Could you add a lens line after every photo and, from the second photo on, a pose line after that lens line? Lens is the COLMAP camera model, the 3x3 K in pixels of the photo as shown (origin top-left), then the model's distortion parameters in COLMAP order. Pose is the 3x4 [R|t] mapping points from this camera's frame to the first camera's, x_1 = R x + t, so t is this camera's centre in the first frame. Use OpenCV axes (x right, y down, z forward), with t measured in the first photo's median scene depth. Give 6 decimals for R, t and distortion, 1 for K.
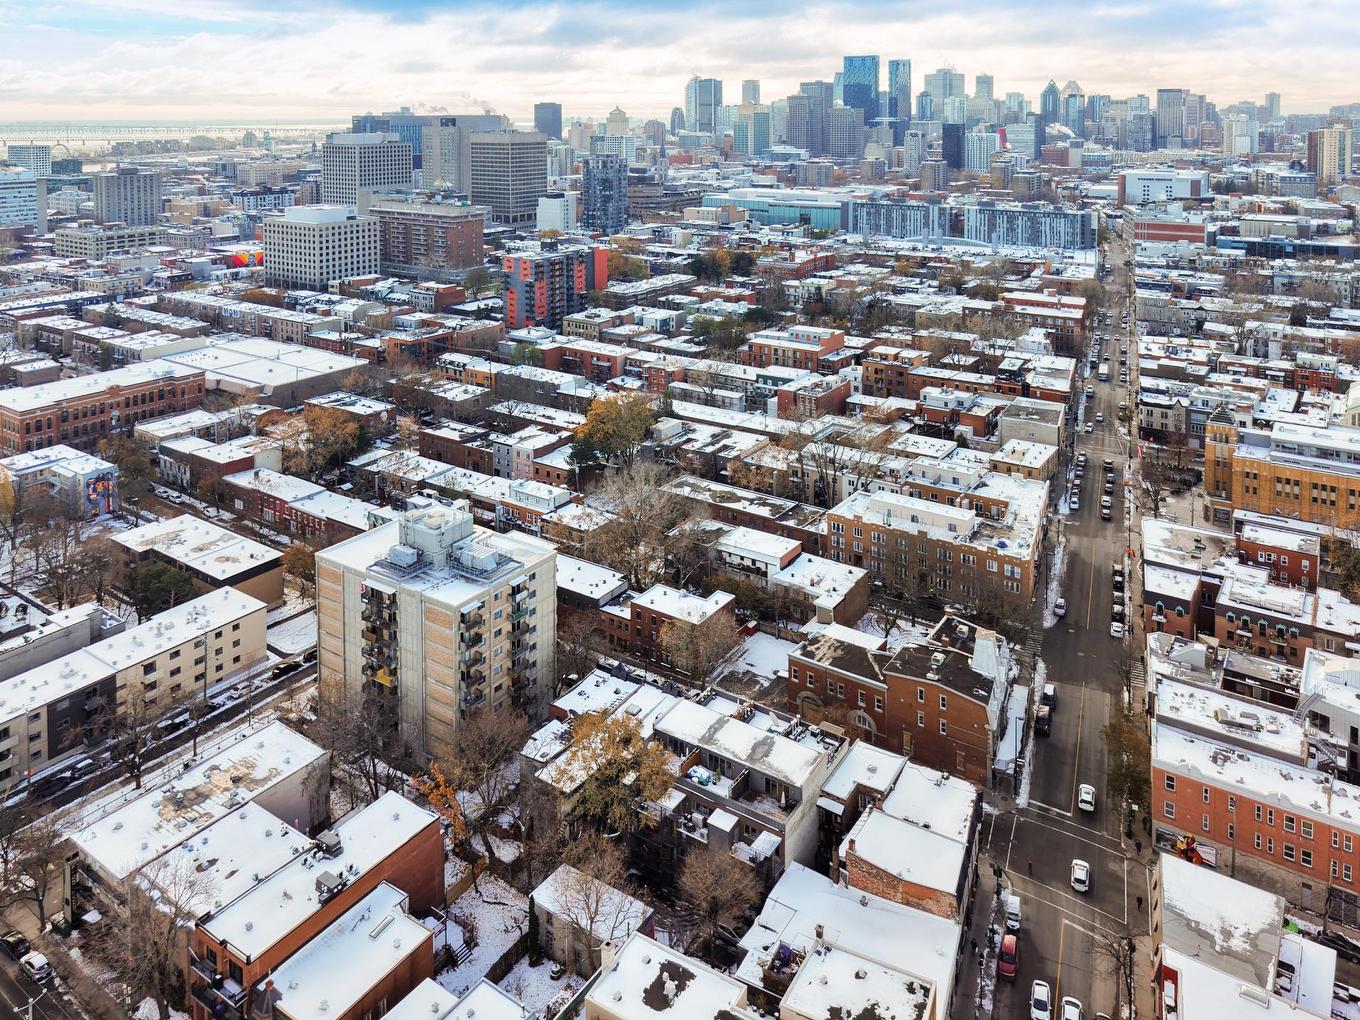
lens RADIAL K [[1099.7, 0, 680.0], [0, 1099.7, 510.0], [0, 0, 1]] dist [0.133597, -0.193195]
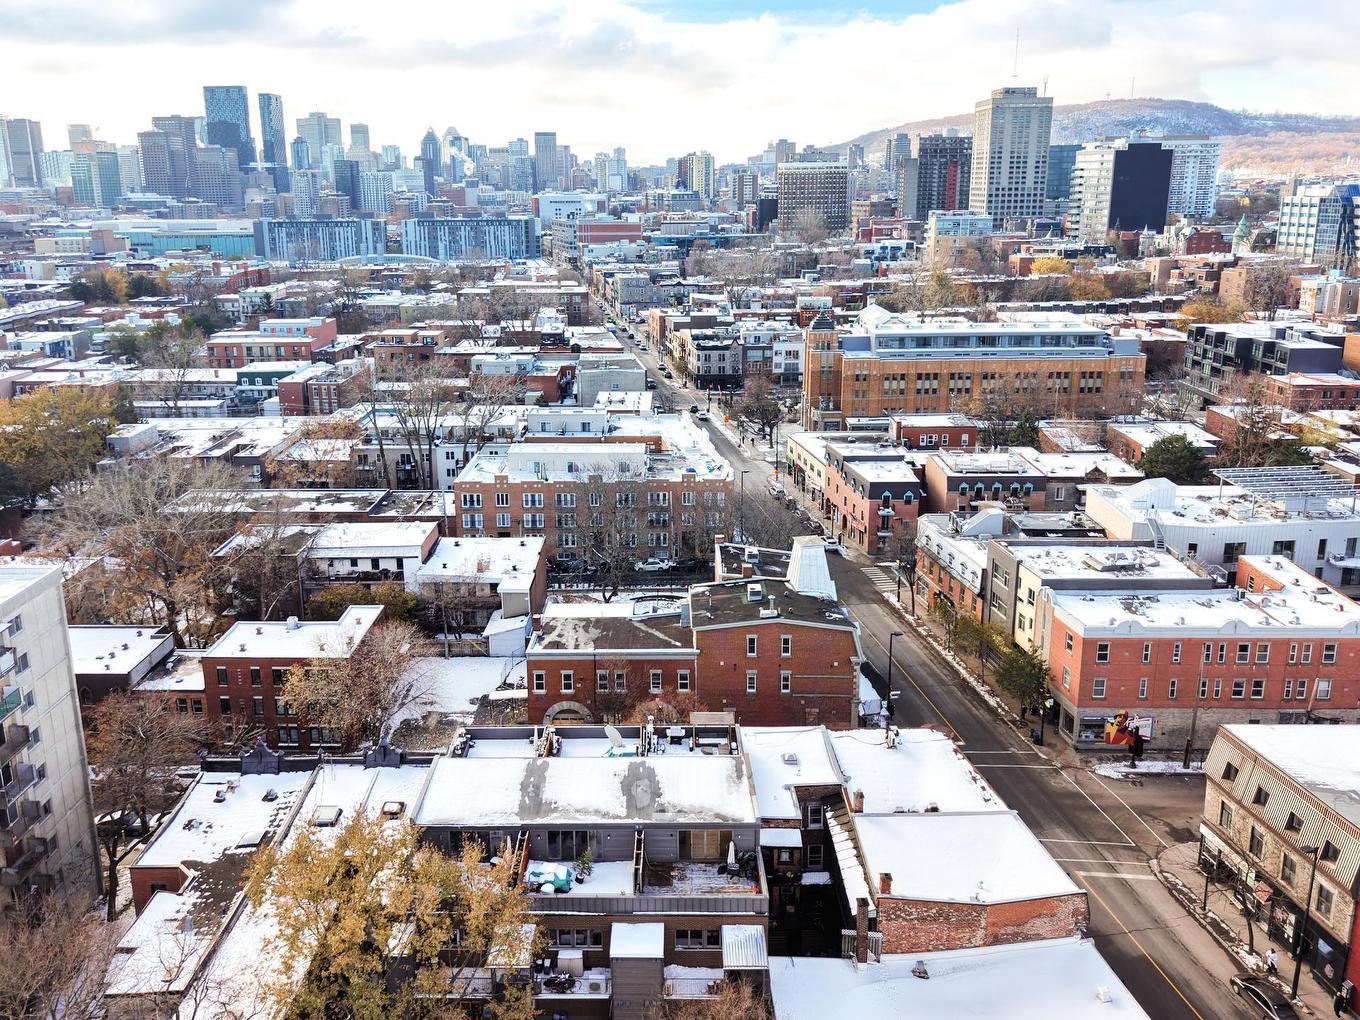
lens RADIAL K [[941.4, 0, 681.3], [0, 941.4, 548.9], [0, 0, 1]] dist [0.029437, -0.028339]
pose [[0.799824, -0.178853, 0.572969, -0.094717], [0.209256, 0.977773, 0.013106, 0.059306], [-0.562577, 0.109414, 0.819473, 0.357107]]
